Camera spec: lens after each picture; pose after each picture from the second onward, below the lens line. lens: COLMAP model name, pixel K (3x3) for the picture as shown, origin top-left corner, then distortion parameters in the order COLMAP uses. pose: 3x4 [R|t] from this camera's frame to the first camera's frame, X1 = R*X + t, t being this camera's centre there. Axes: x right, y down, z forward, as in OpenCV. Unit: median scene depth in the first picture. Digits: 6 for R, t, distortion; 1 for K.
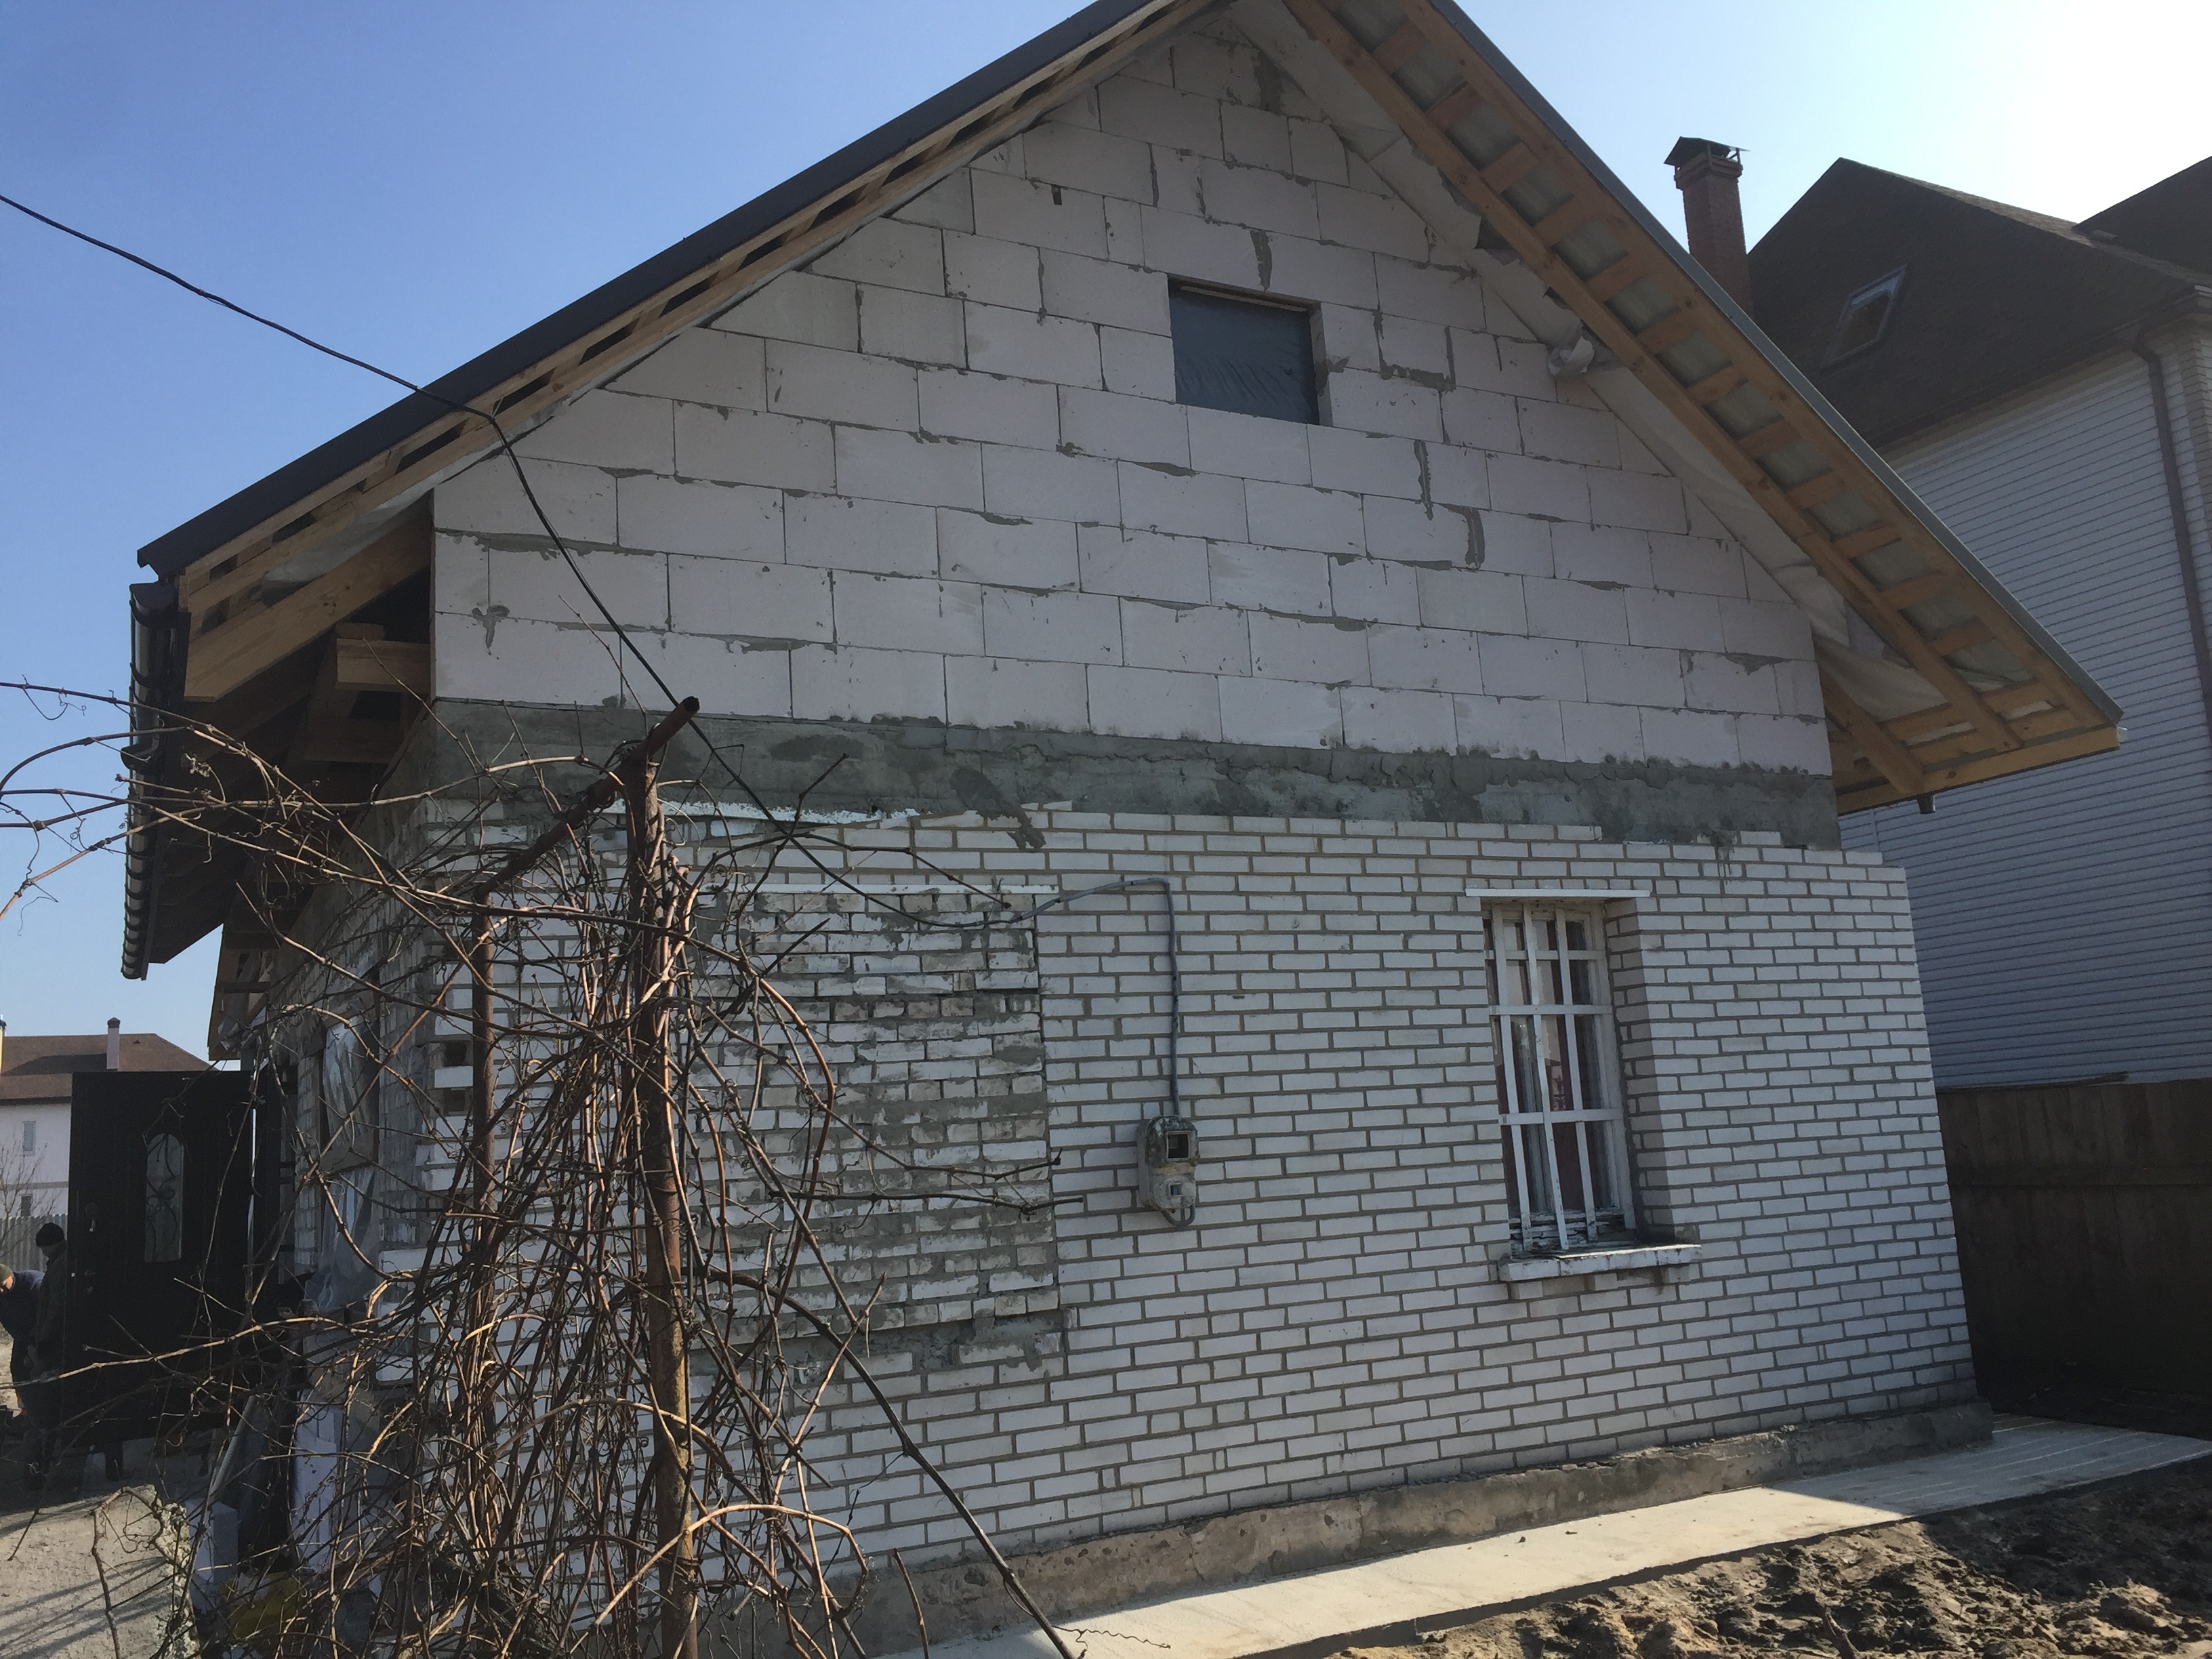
lens RADIAL K [[1863.9, 0, 1119.3], [0, 1863.9, 837.4], [0, 0, 1]] dist [0.082231, -0.090815]
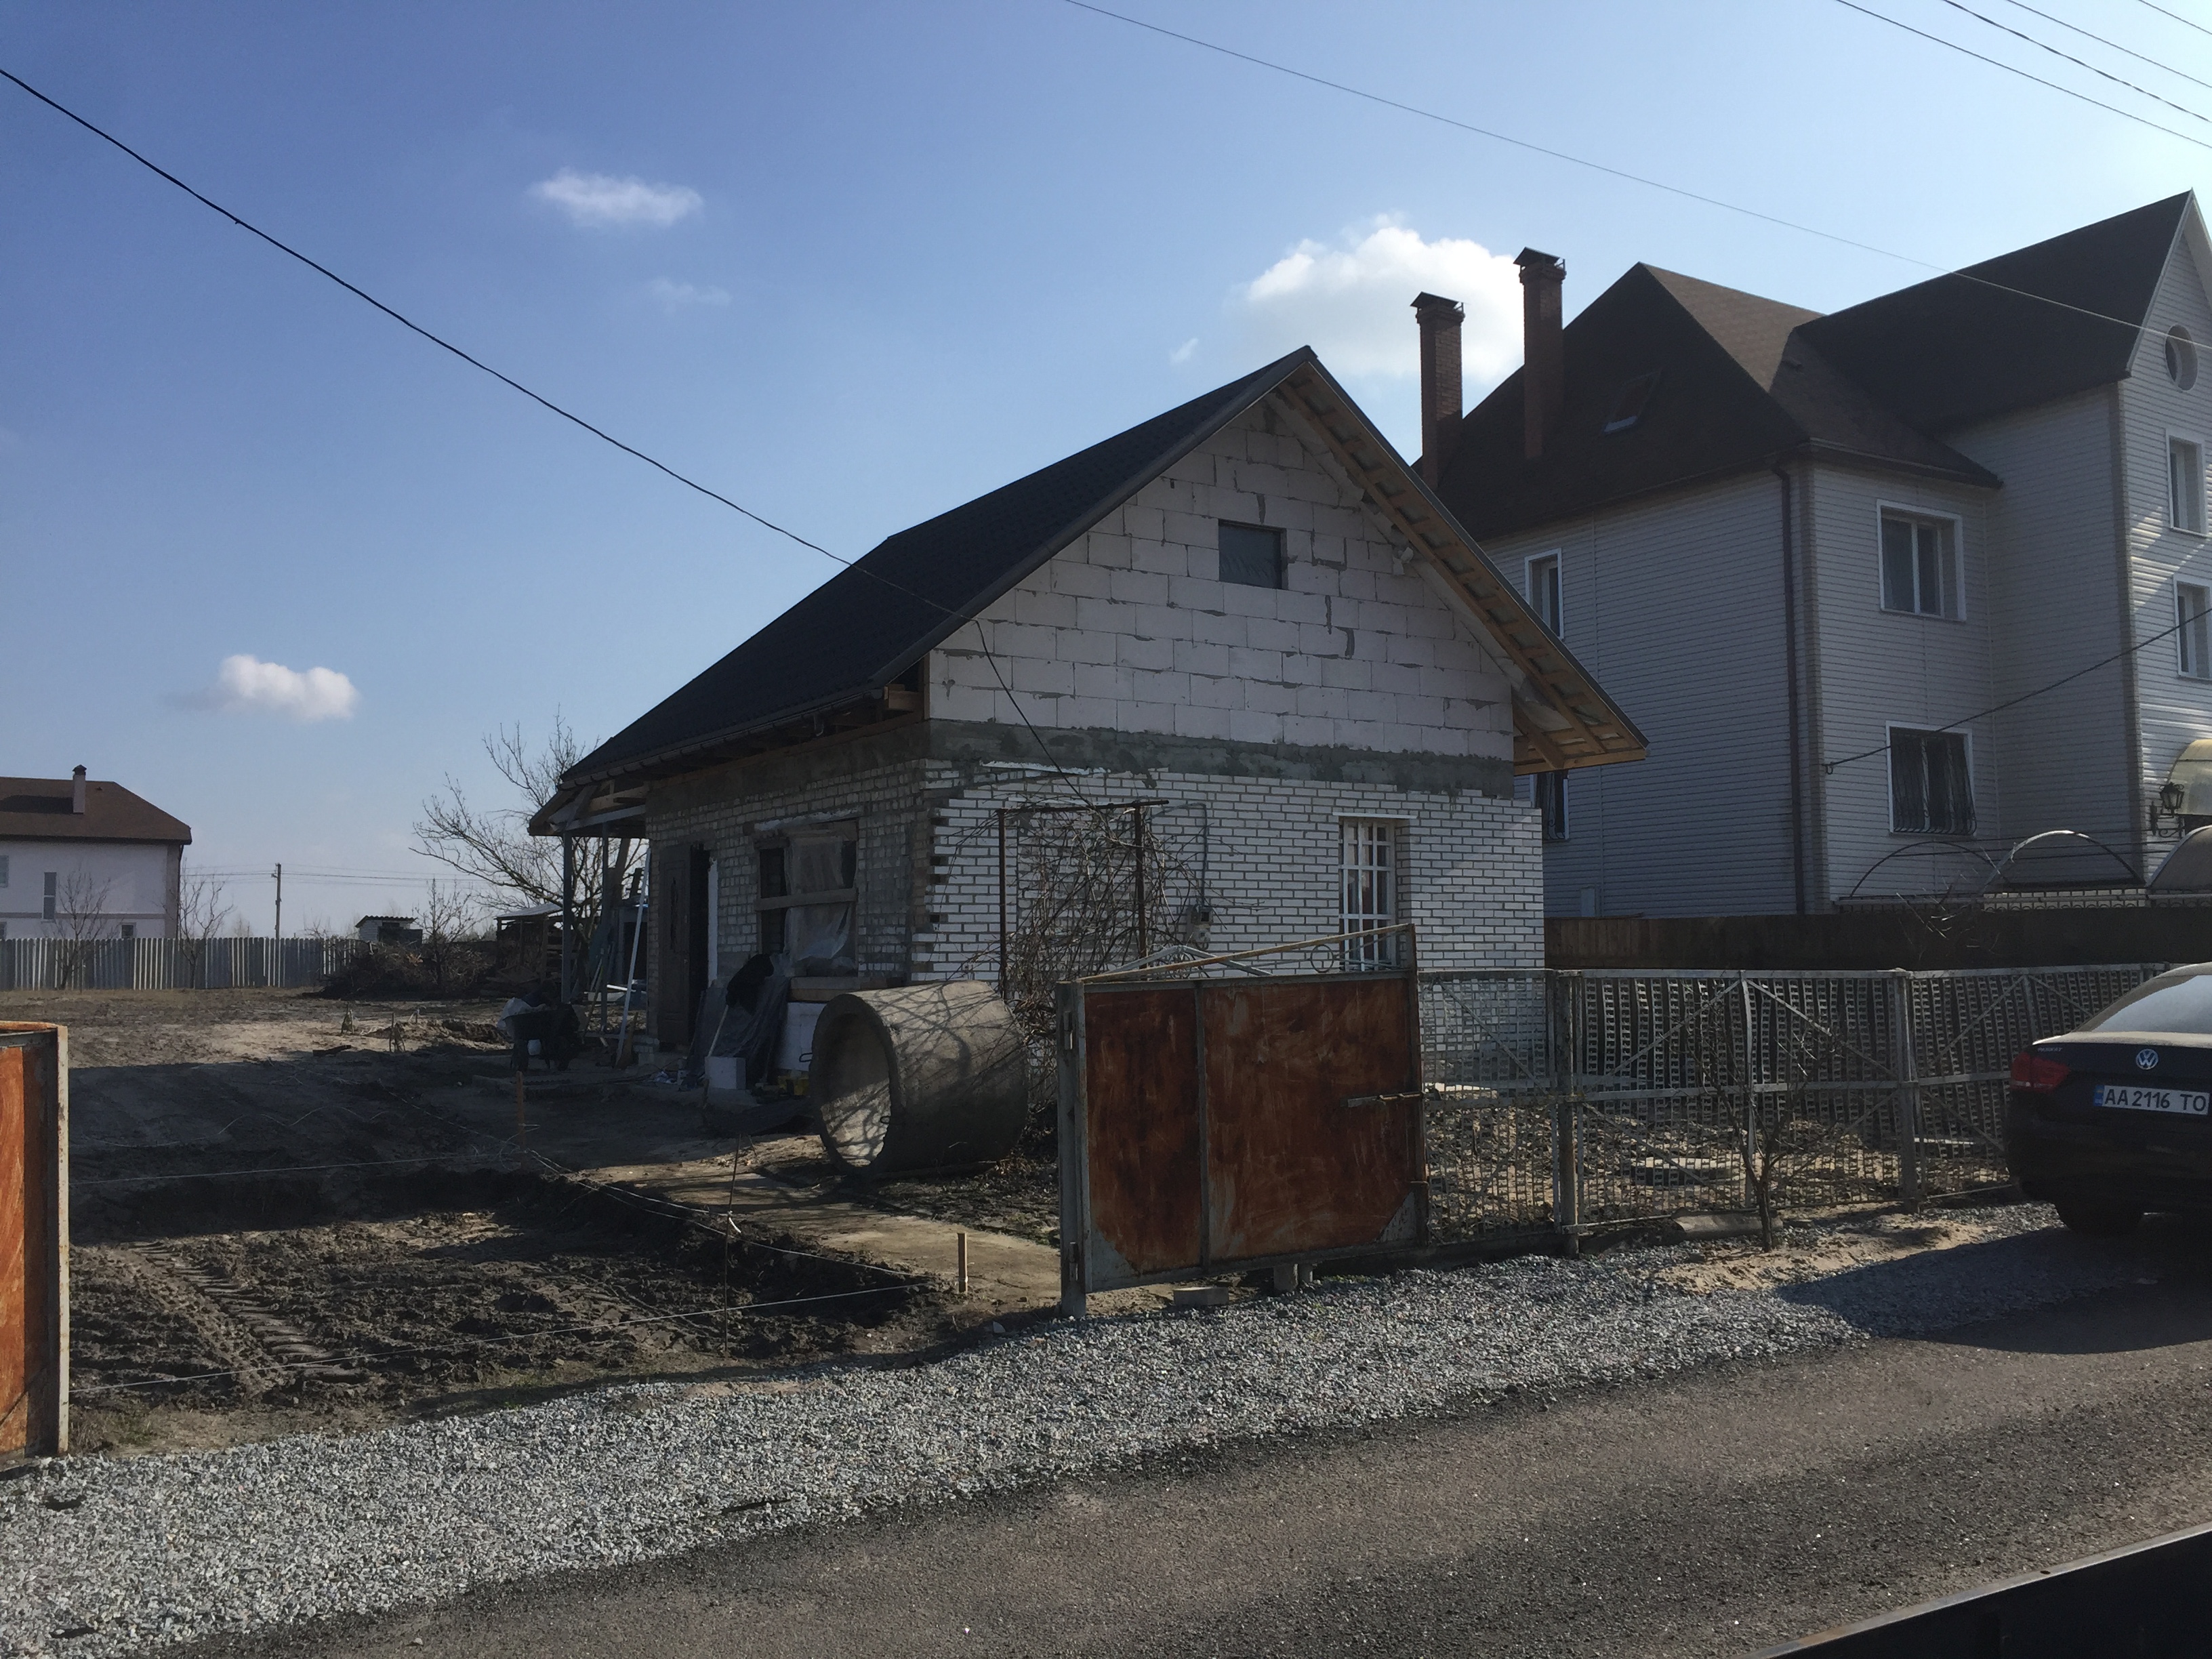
lens RADIAL K [[1911.3, 0, 1095.2], [0, 1911.3, 793.6], [0, 0, 1]] dist [0.007089, 0.001281]
pose [[0.995914, 0.066669, 0.060911, -0.226146], [-0.071296, 0.994459, 0.077257, -0.144076], [-0.055423, -0.081284, 0.995149, -1.193733]]
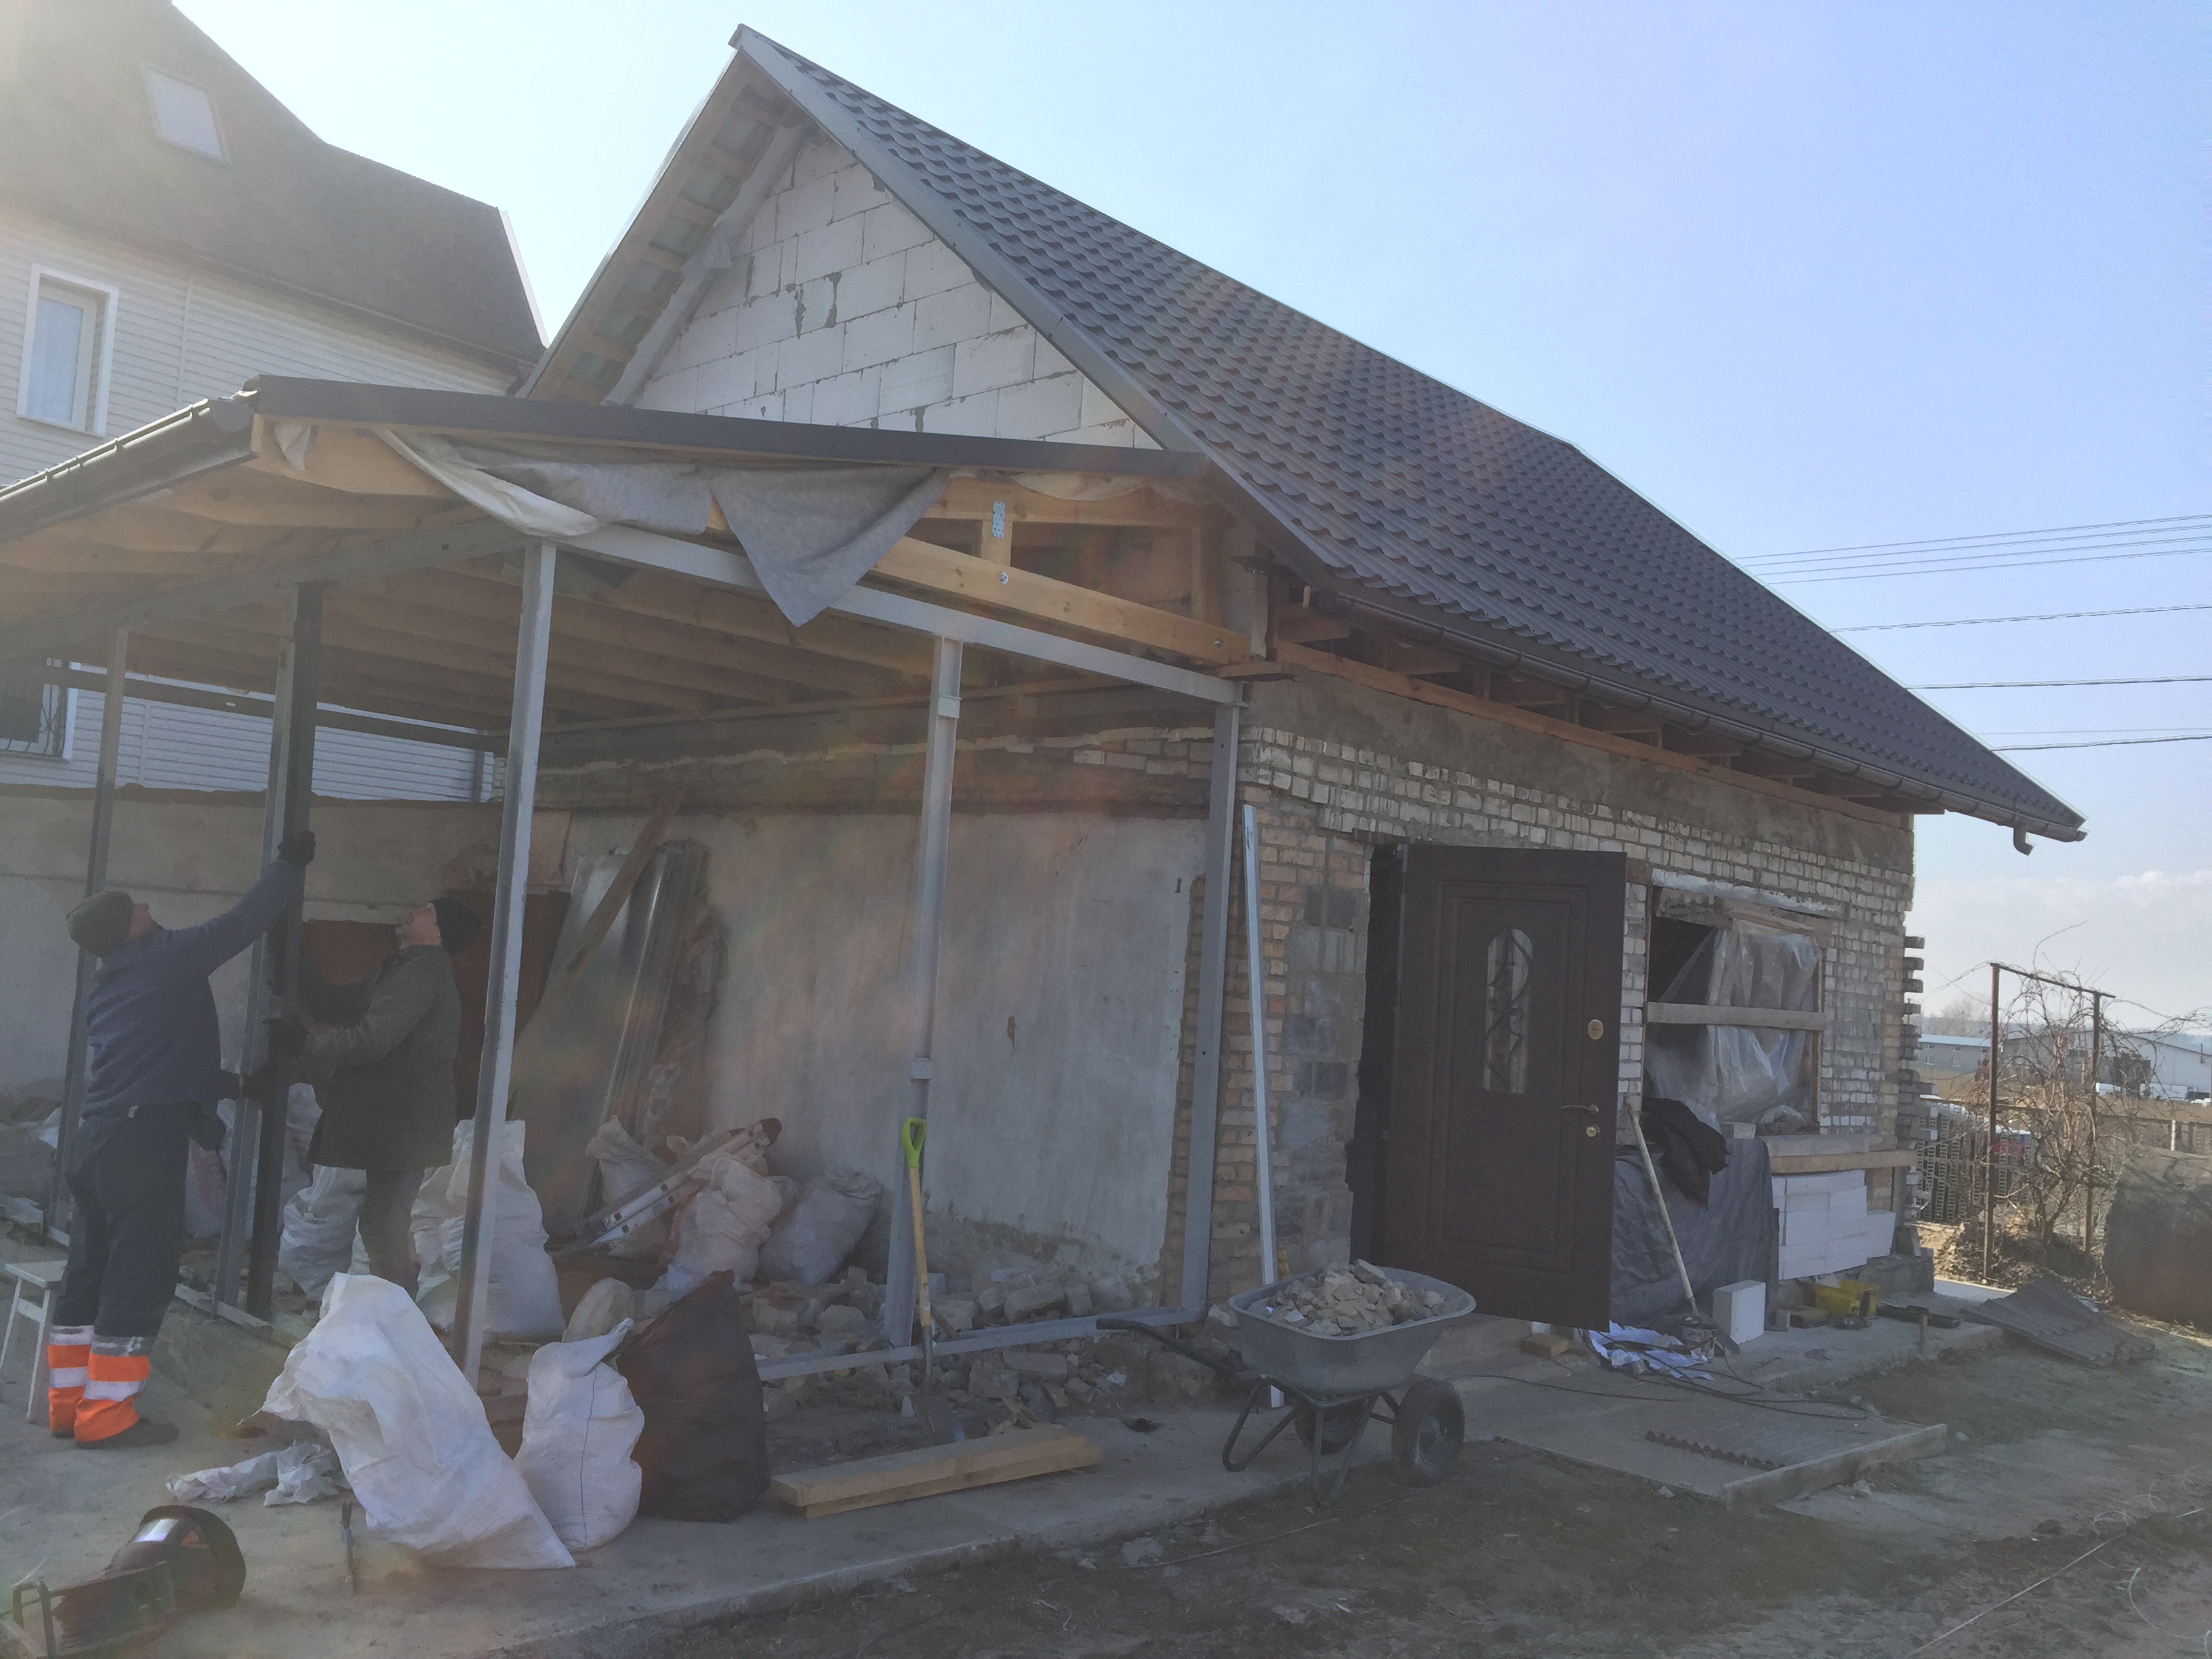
lens RADIAL K [[1863.9, 0, 1119.3], [0, 1863.9, 837.4], [0, 0, 1]] dist [0.082231, -0.090815]
pose [[-0.326870, 0.120015, 0.937418, -1.608127], [-0.206145, 0.958965, -0.194654, 0.415843], [-0.922313, -0.256870, -0.288716, 1.893773]]
